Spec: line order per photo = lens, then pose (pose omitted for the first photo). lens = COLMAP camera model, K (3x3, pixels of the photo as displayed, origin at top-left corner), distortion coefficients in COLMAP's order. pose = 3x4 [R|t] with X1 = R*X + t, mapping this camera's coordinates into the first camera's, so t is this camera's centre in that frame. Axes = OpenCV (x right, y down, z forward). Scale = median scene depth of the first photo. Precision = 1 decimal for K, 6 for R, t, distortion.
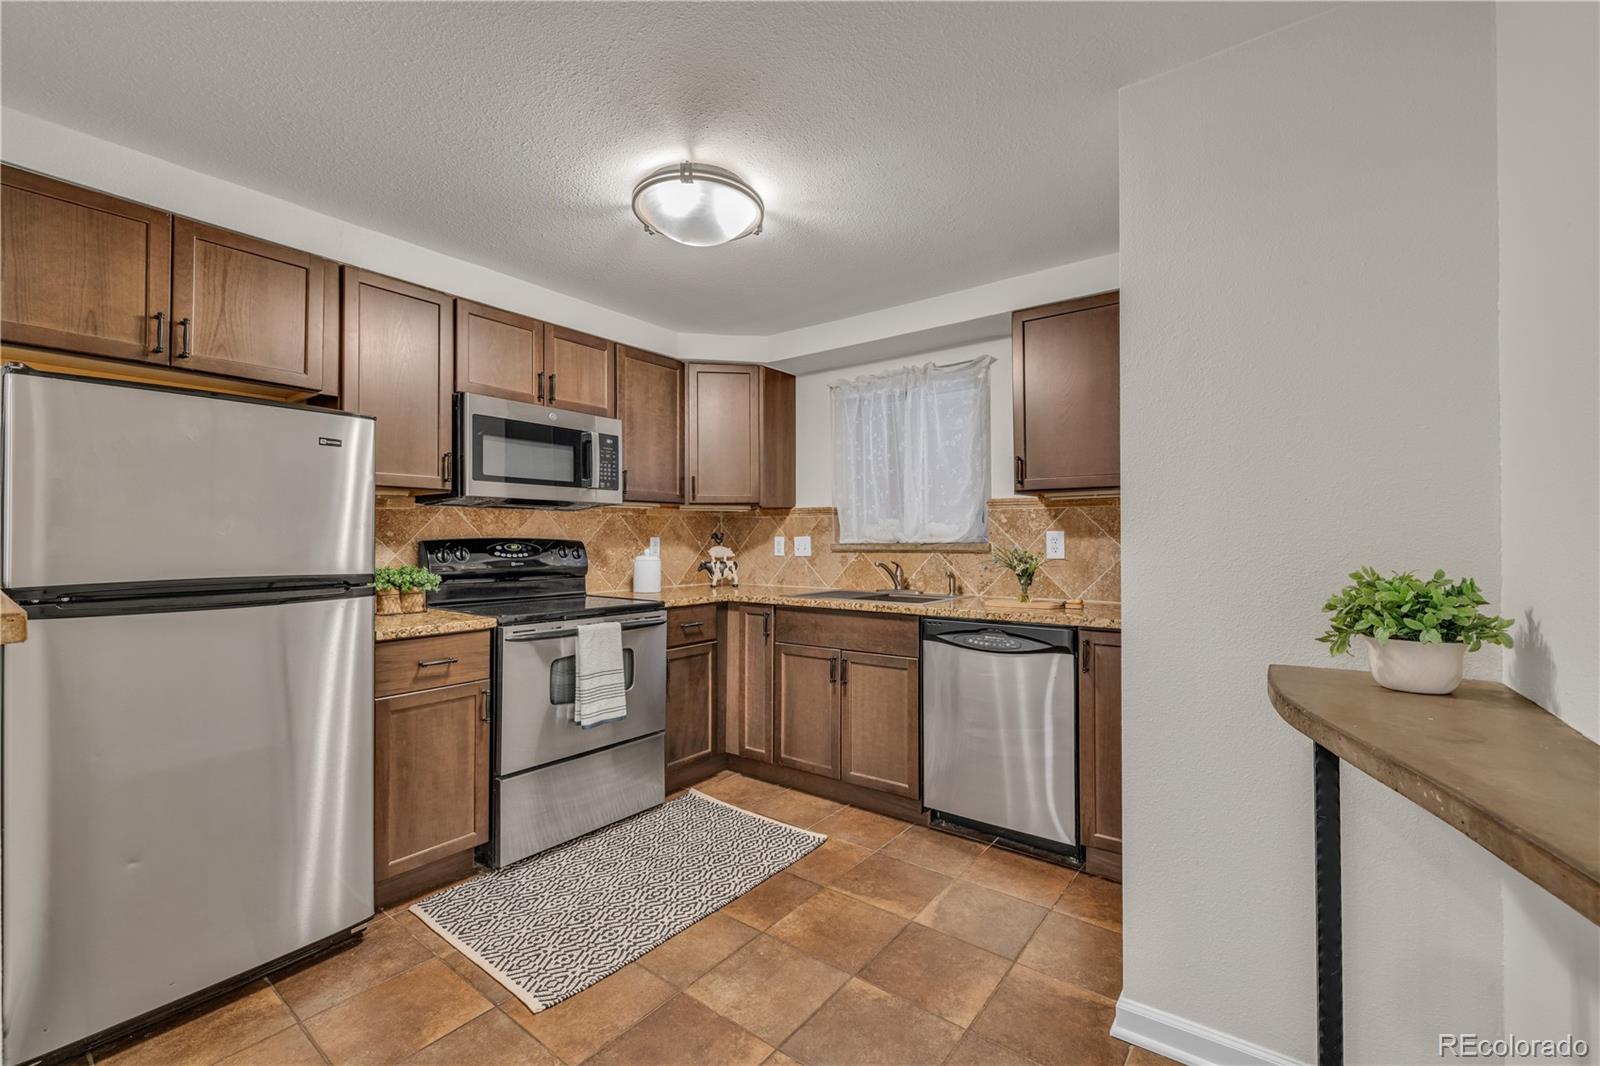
lens RADIAL K [[670.6, 0, 779.4], [0, 670.6, 535.8], [0, 0, 1]] dist [-0.000277, -0.000122]
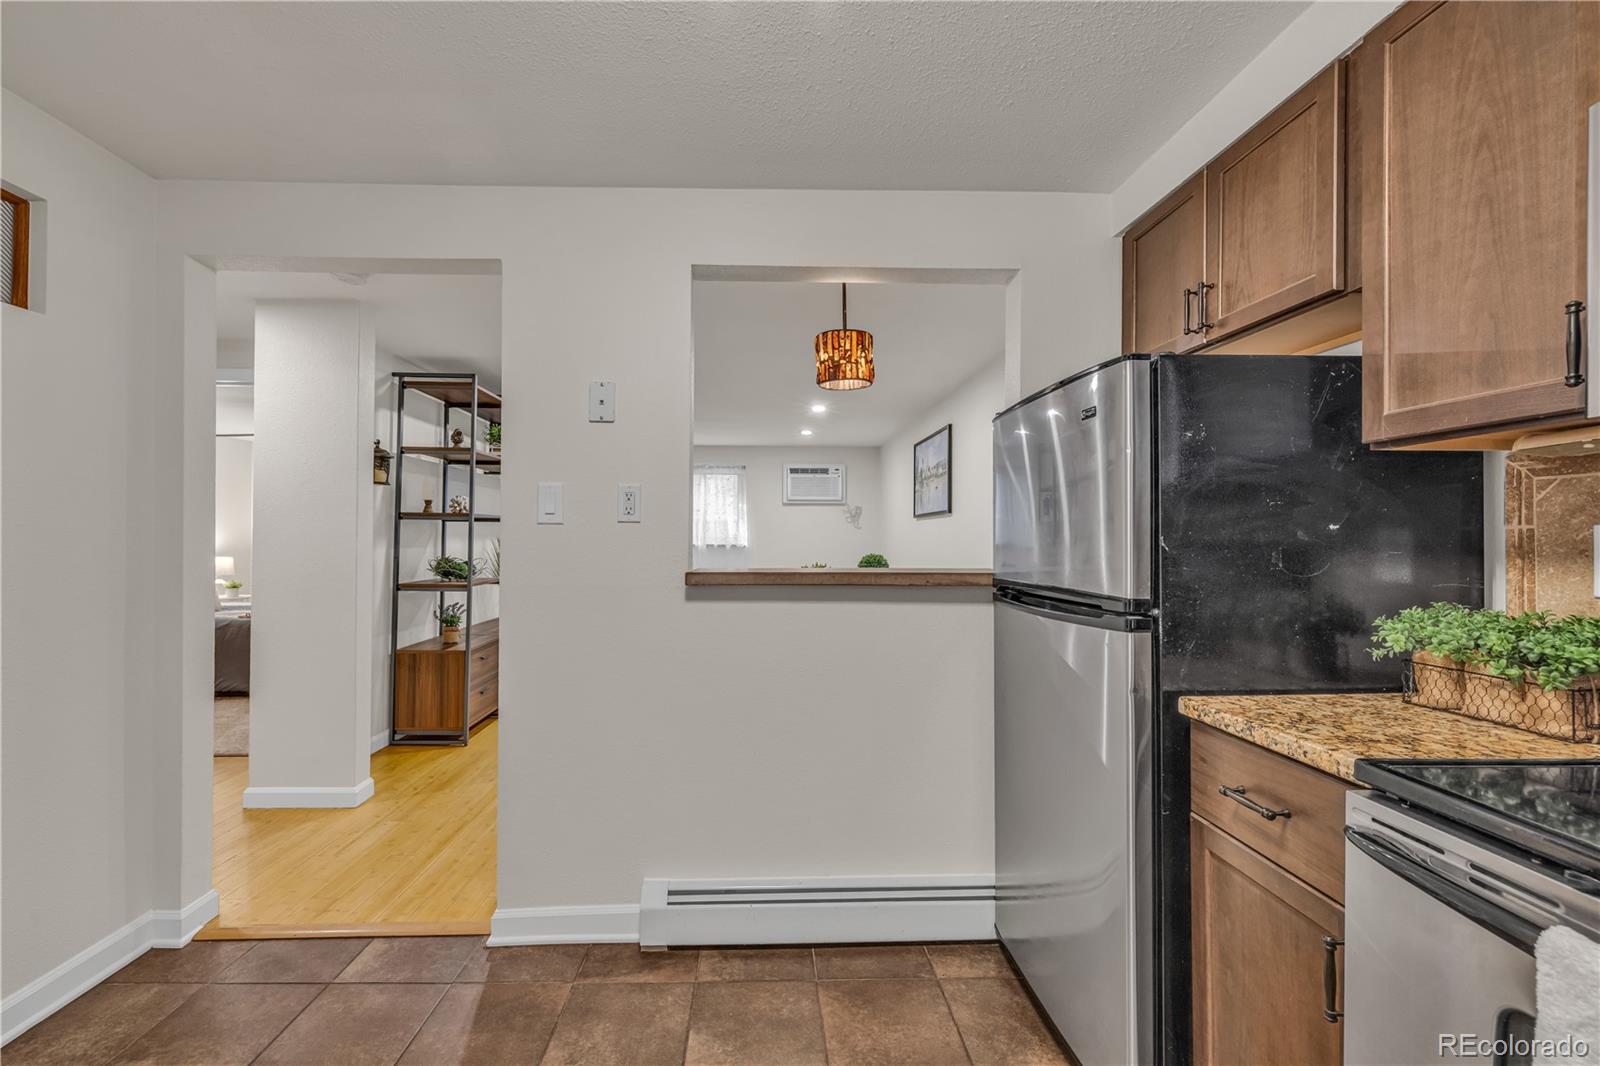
lens RADIAL K [[670.6, 0, 779.4], [0, 670.6, 535.8], [0, 0, 1]] dist [-0.000277, -0.000122]
pose [[-0.762414, -0.006364, -0.647058, 0.042299], [-0.003238, 0.999977, -0.006020, 0.002033], [0.647081, -0.002494, -0.762417, 0.807423]]
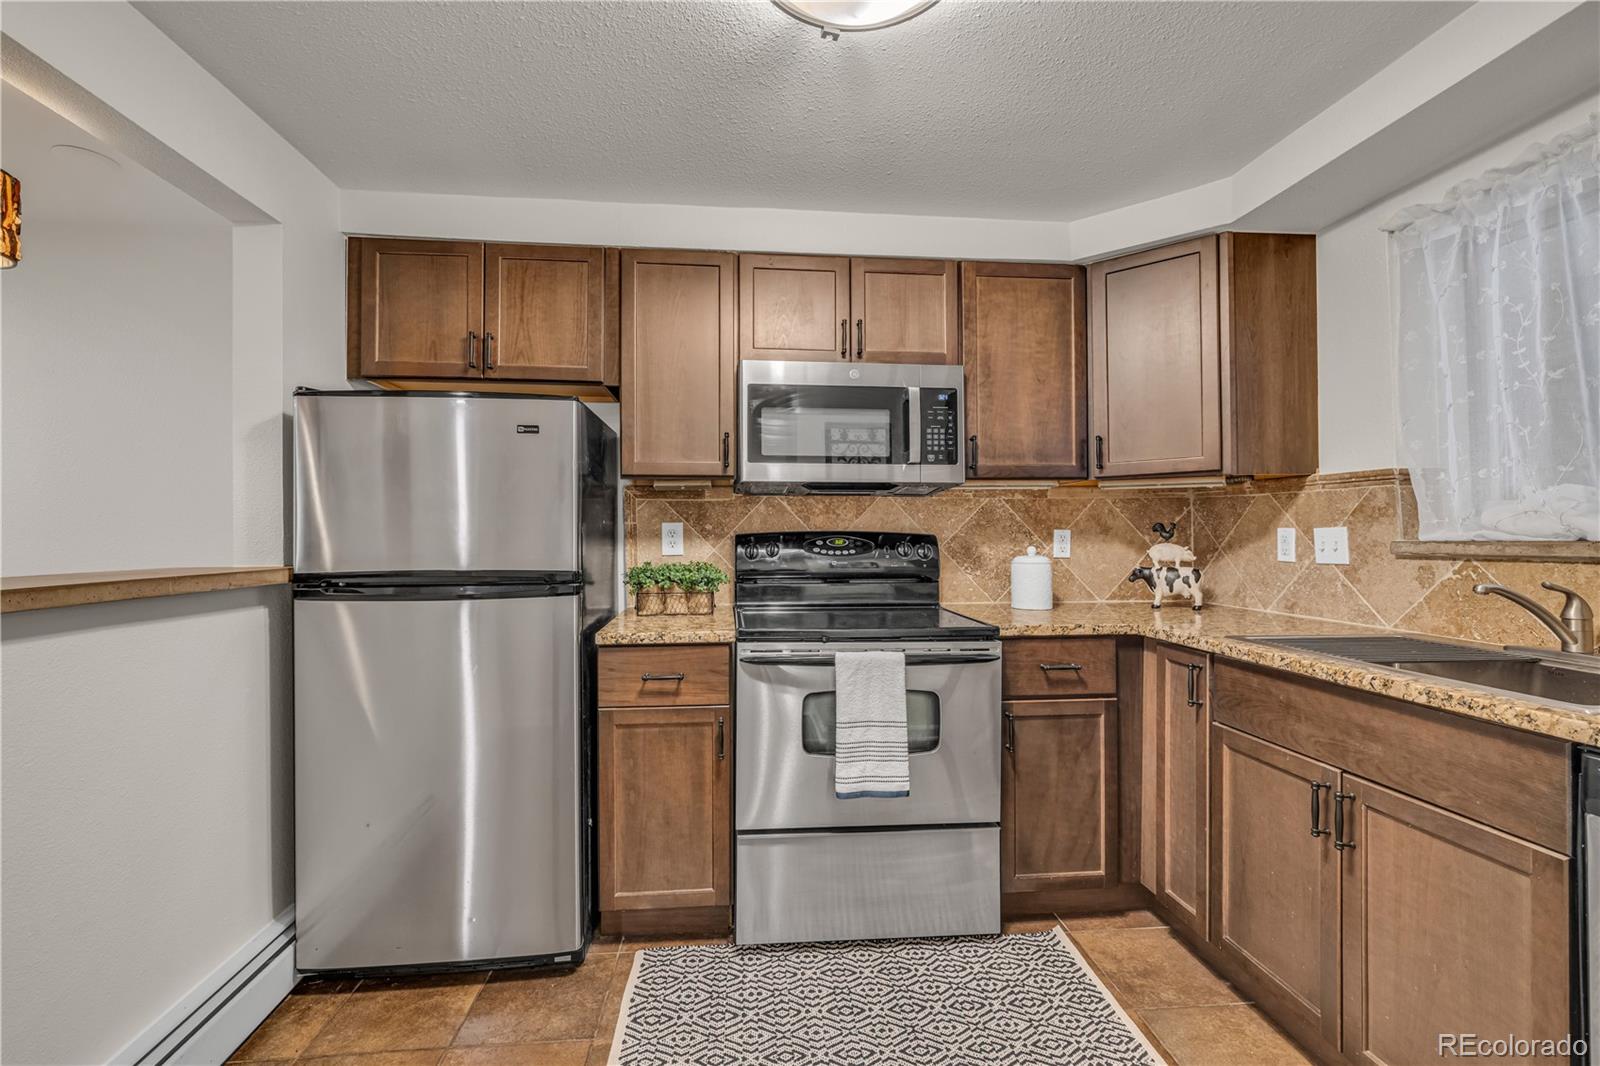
lens RADIAL K [[672.5, 0, 783.6], [0, 672.5, 528.6], [0, 0, 1]] dist [0.000021, -0.000139]
pose [[0.681759, -0.004940, -0.731560, 0.156934], [0.004441, 0.999987, -0.002614, 0.001911], [0.731563, -0.001466, 0.681772, 0.372346]]
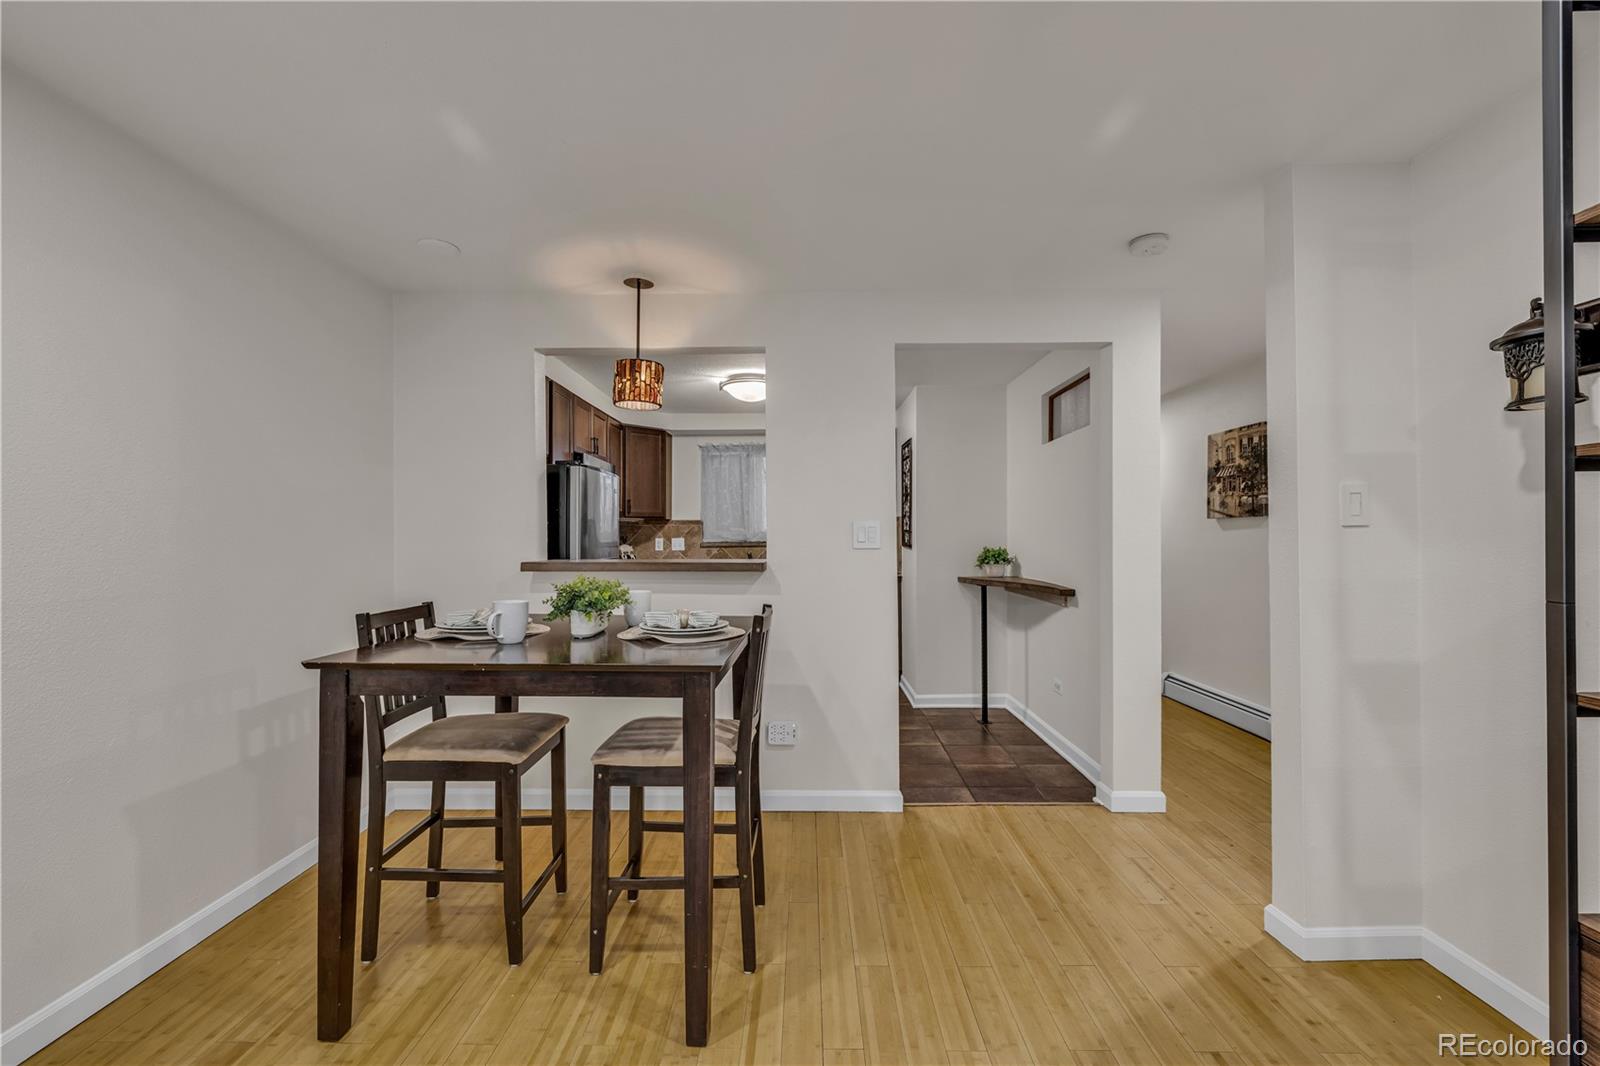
lens RADIAL K [[670.6, 0, 779.4], [0, 670.6, 535.8], [0, 0, 1]] dist [-0.000277, -0.000122]
pose [[0.806333, 0.001027, 0.591461, -0.856903], [-0.000233, 0.999999, -0.001419, -0.002612], [-0.591462, 0.001006, 0.806332, -0.507236]]
